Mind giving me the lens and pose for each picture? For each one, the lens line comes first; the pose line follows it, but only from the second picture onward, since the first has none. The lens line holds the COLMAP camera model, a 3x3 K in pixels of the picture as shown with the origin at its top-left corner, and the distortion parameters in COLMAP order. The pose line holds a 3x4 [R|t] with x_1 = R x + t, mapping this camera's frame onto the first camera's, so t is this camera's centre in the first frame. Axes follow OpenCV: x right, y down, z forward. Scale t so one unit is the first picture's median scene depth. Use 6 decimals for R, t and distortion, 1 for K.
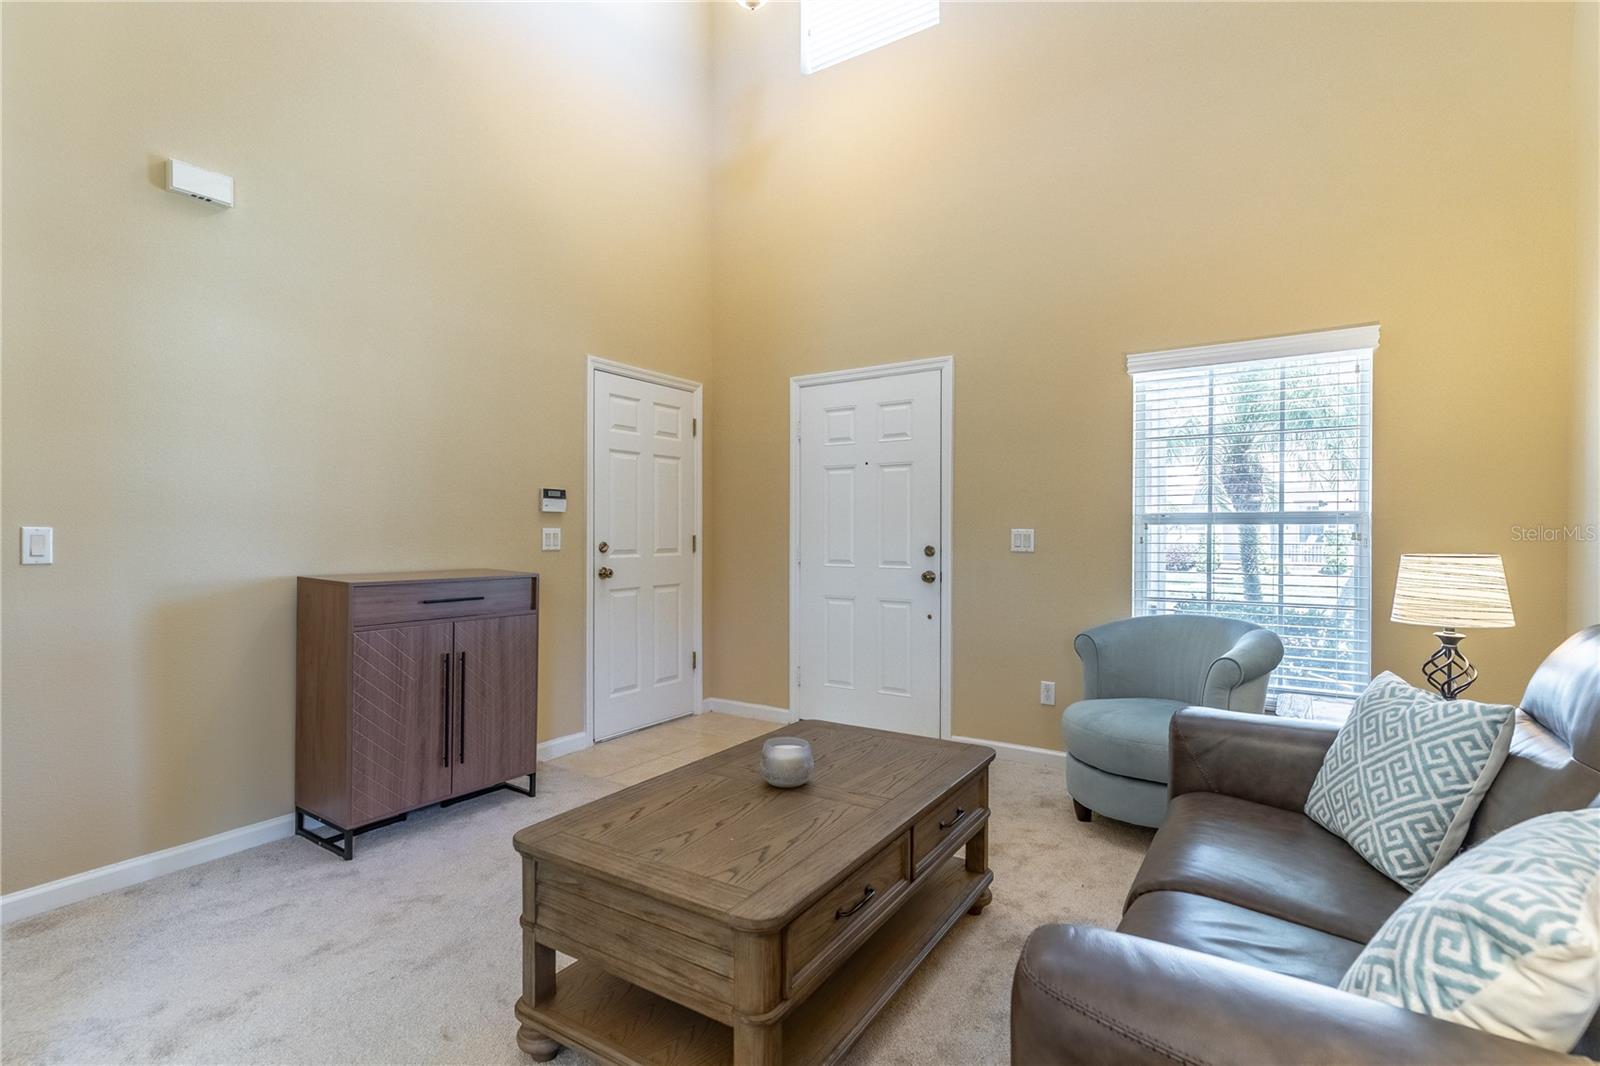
lens RADIAL K [[766.8, 0, 794.5], [0, 766.8, 535.4], [0, 0, 1]] dist [-0.000954, -0.000331]
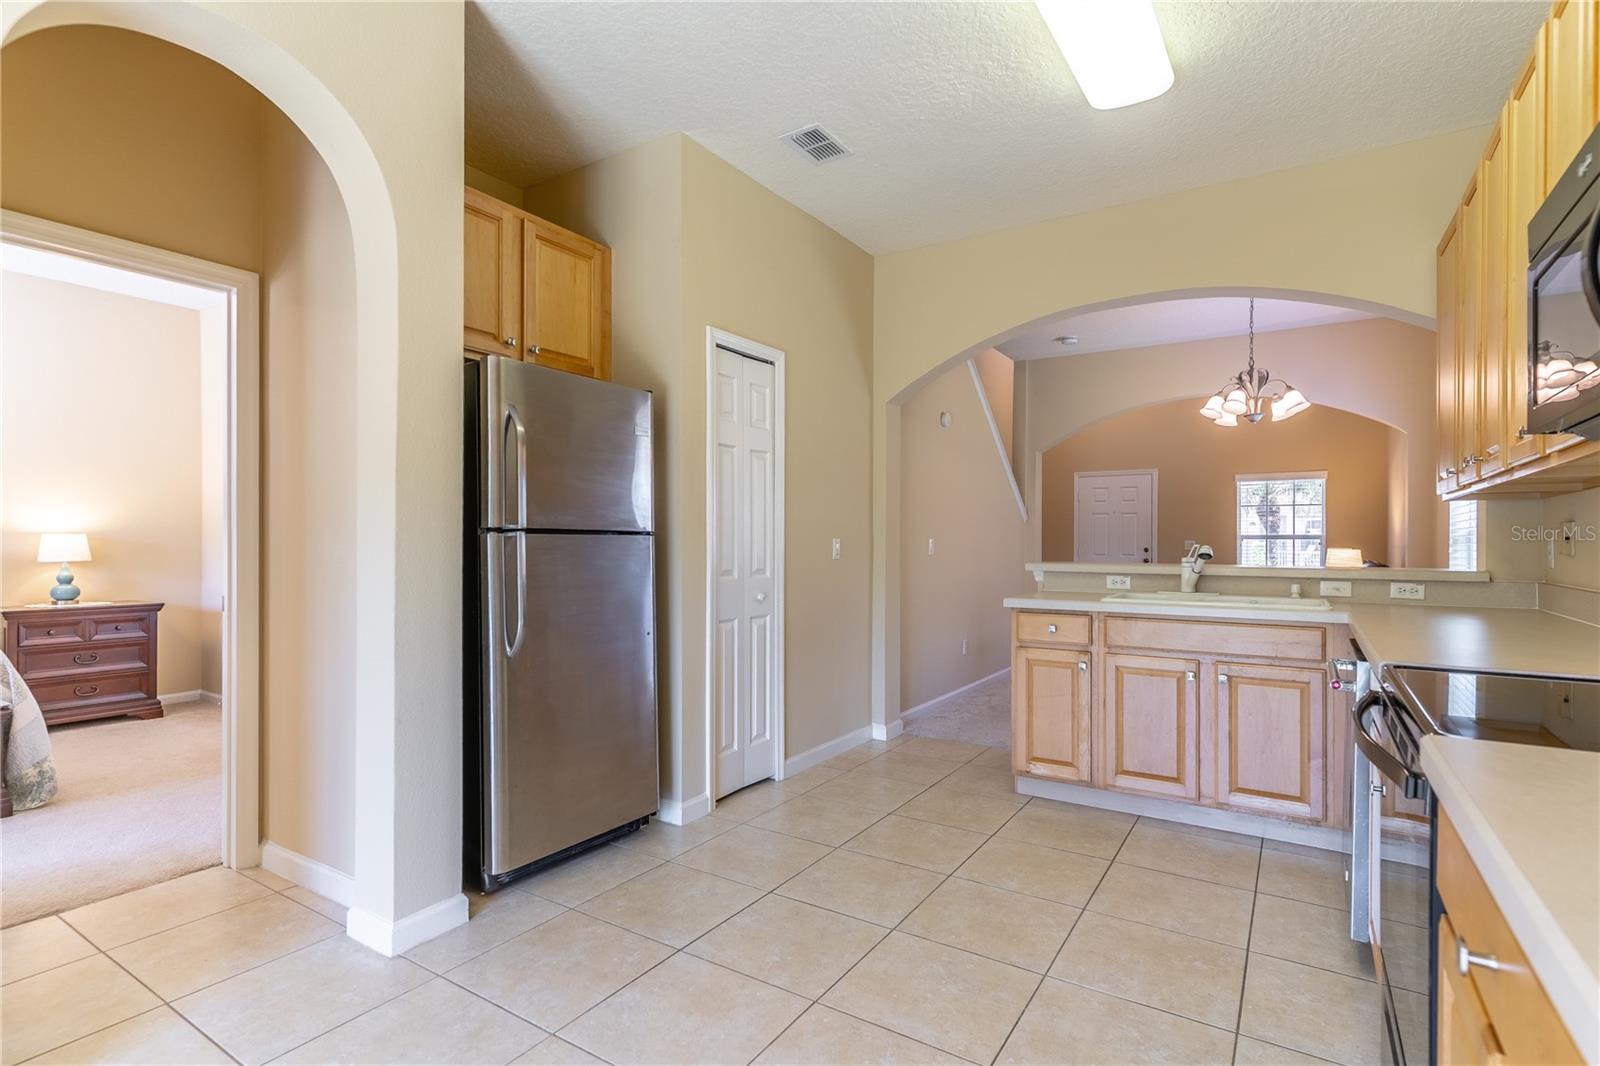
lens RADIAL K [[766.8, 0, 798.2], [0, 766.8, 546.9], [0, 0, 1]] dist [-0.000954, -0.000331]
pose [[0.999984, 0.003260, 0.004683, -0.926957], [-0.003268, 0.999993, 0.001626, 0.010892], [-0.004677, -0.001642, 0.999988, -1.396961]]
